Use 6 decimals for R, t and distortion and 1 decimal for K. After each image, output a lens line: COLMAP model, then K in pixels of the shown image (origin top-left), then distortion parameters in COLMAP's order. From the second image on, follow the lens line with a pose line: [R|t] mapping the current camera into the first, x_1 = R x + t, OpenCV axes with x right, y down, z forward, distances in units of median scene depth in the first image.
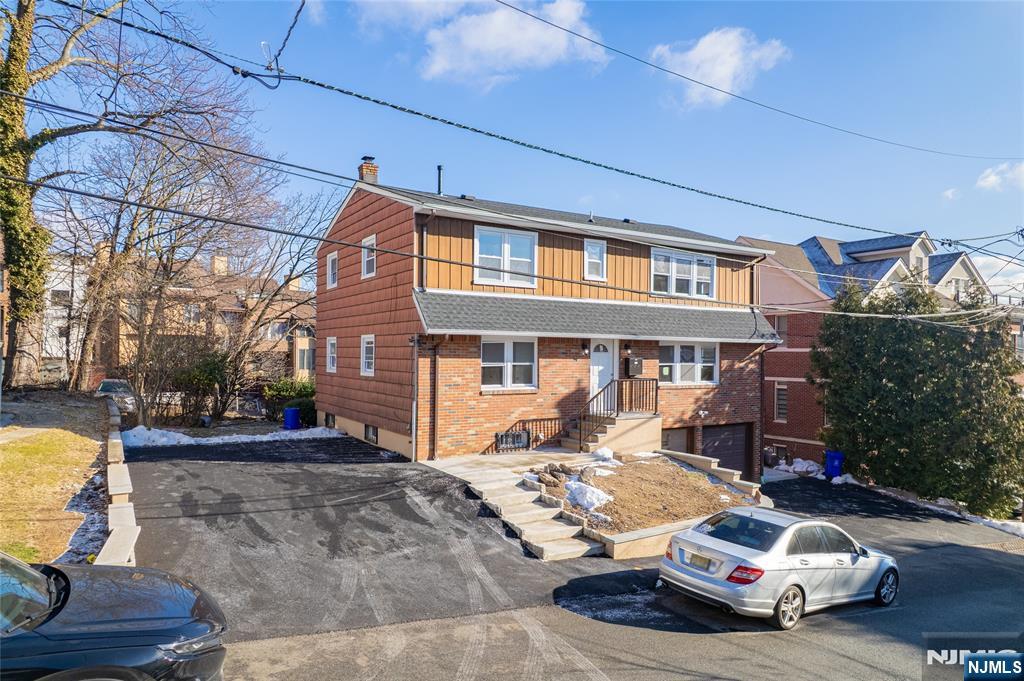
lens RADIAL K [[658.5, 0, 507.5], [0, 658.5, 348.9], [0, 0, 1]] dist [-0.073997, 0.064609]
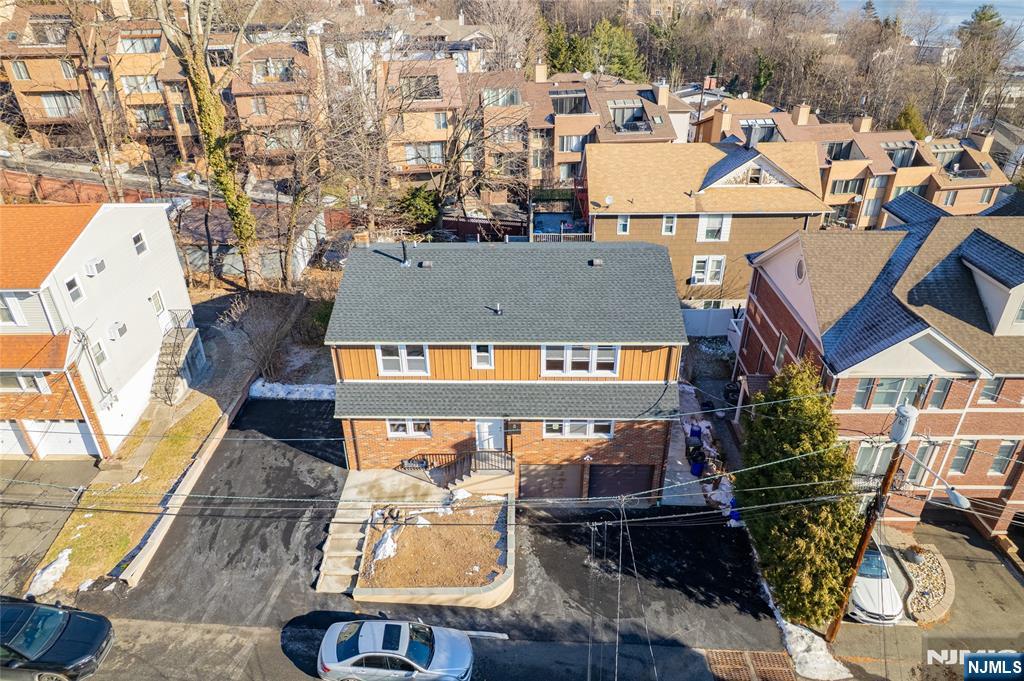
lens RADIAL K [[658.5, 0, 507.5], [0, 658.5, 348.9], [0, 0, 1]] dist [-0.073997, 0.064609]
pose [[0.839695, 0.251963, -0.481069, 0.864559], [0.025569, 0.866525, 0.498478, -0.858649], [0.542457, -0.430870, 0.721174, 0.116228]]
